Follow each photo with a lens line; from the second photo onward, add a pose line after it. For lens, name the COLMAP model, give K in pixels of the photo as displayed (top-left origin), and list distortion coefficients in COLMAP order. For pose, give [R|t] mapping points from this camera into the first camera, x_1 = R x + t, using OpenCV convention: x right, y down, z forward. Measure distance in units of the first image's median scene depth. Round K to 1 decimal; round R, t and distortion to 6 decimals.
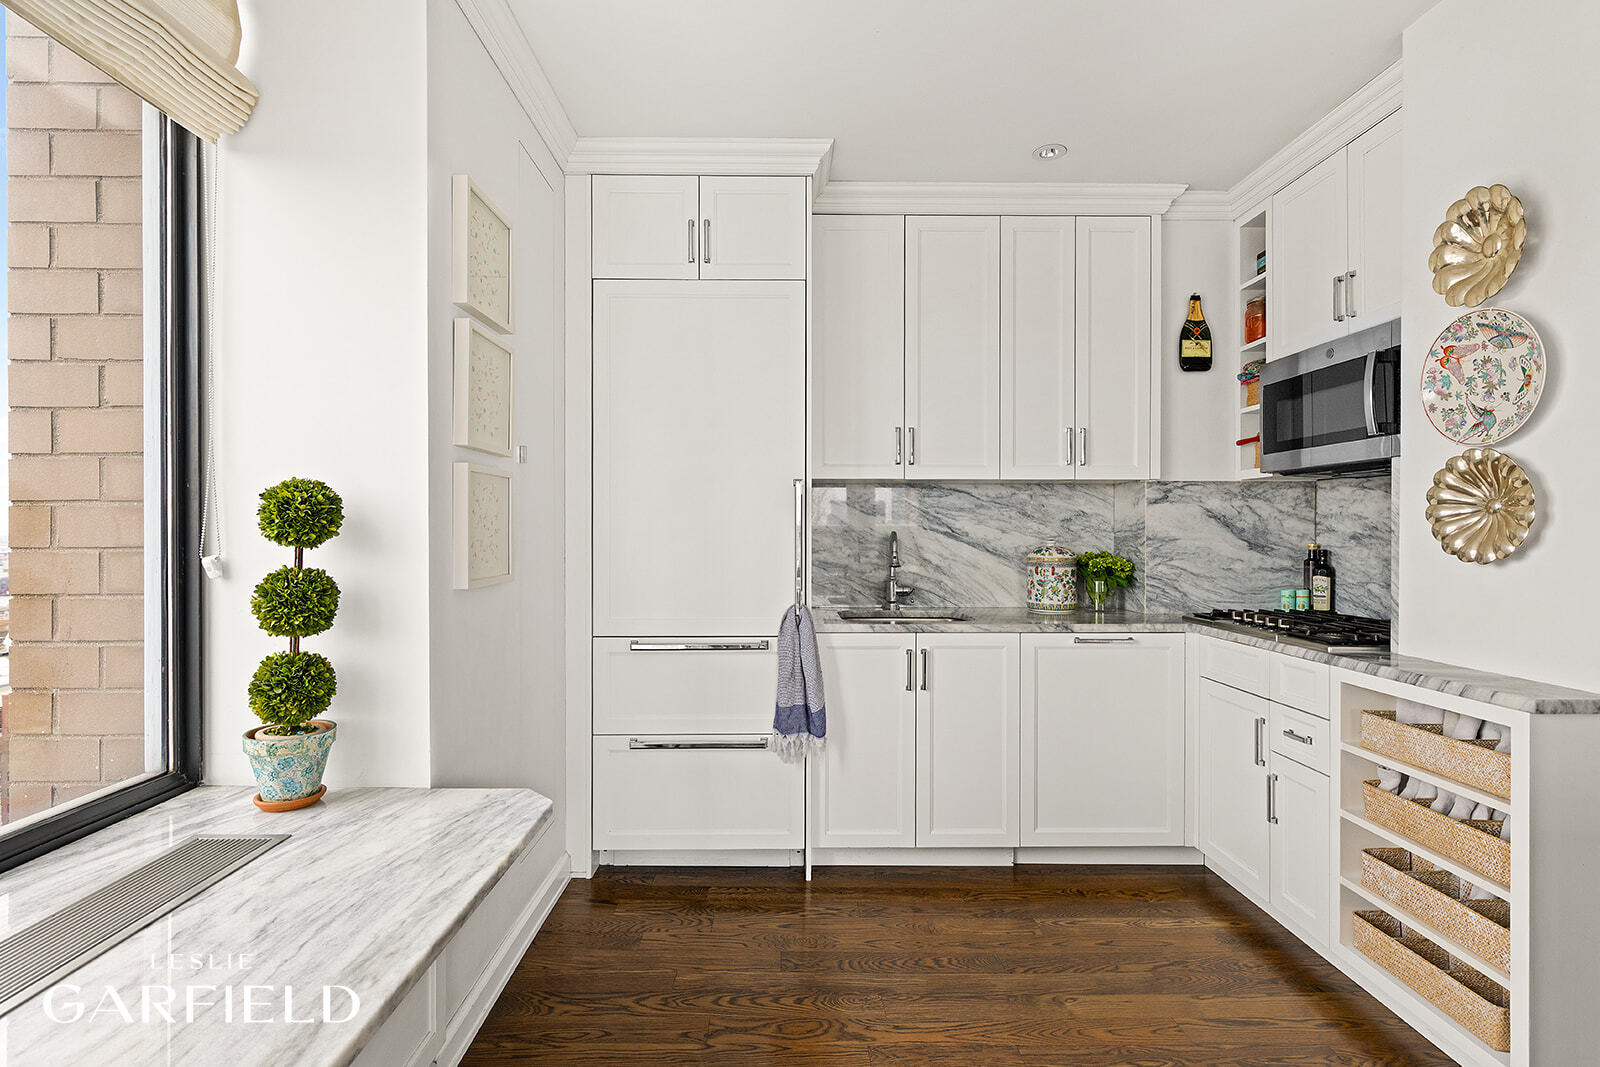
lens RADIAL K [[773.4, 0, 802.1], [0, 773.4, 538.0], [0, 0, 1]] dist [0.000984, -0.003422]
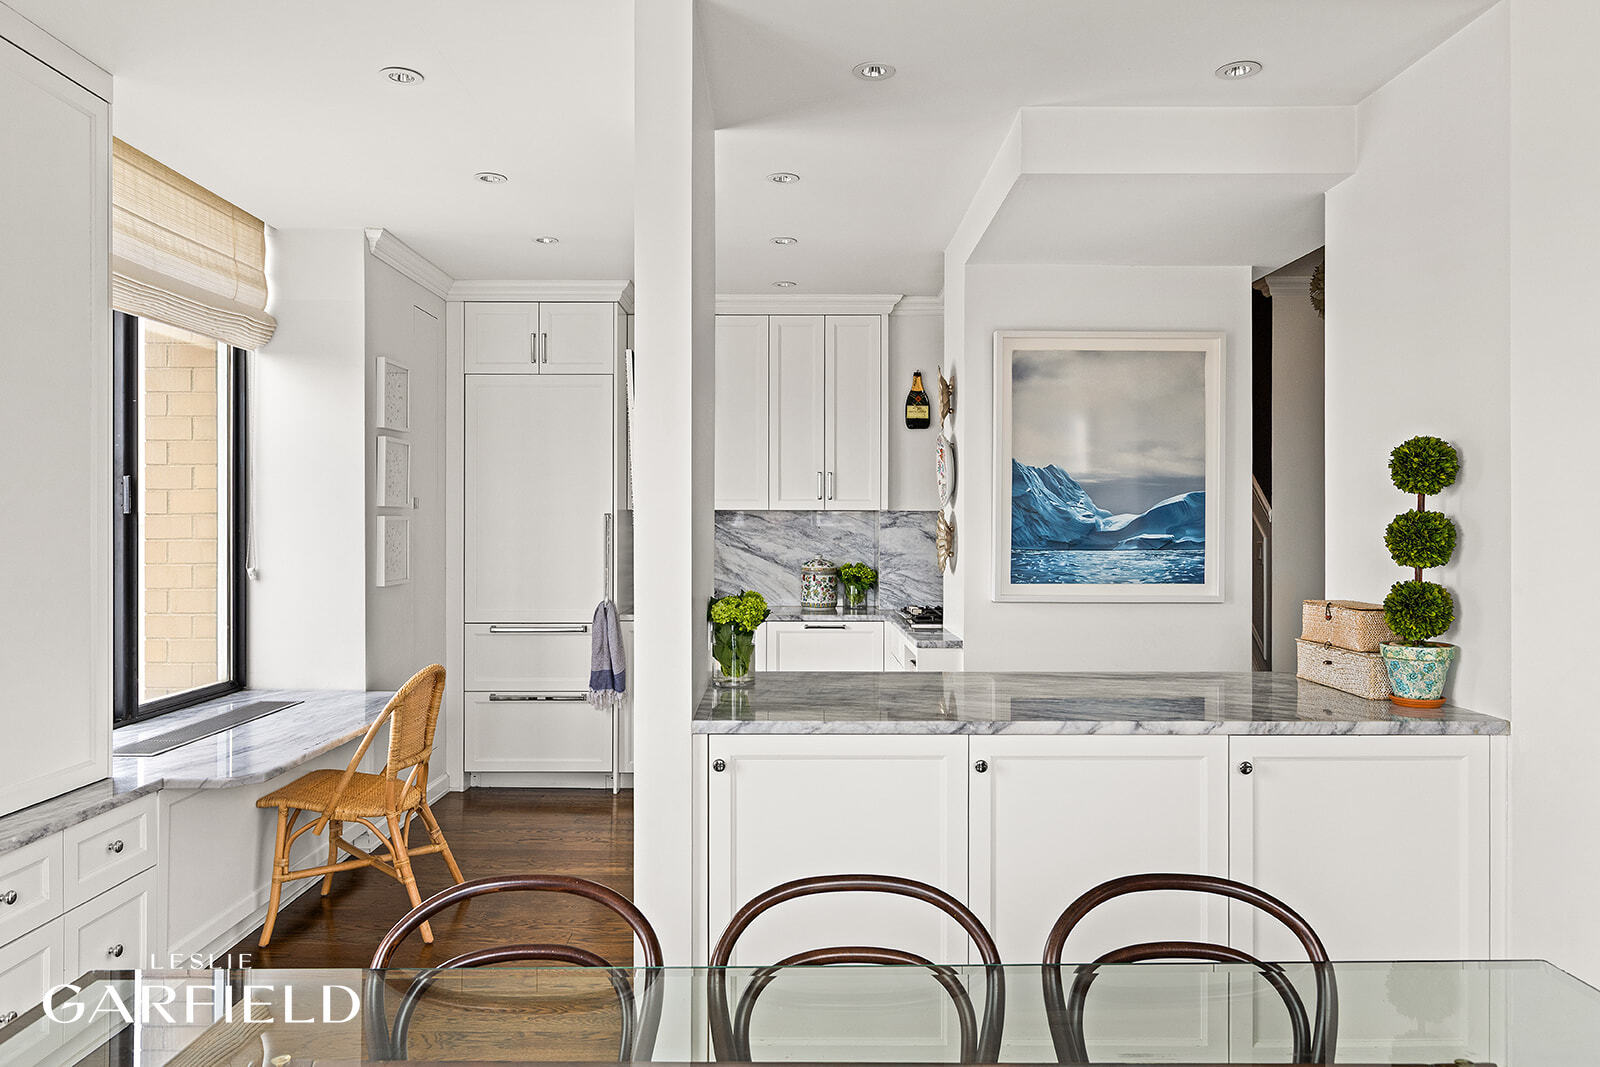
lens RADIAL K [[1081.3, 0, 800.0], [0, 1081.3, 533.3], [0, 0, 1]] dist [-0.001036, 0.002275]
pose [[0.999916, 0.000609, -0.012939, 0.370741], [-0.000642, 0.999997, -0.002482, -0.033779], [0.012938, 0.002490, 0.999913, -0.982832]]
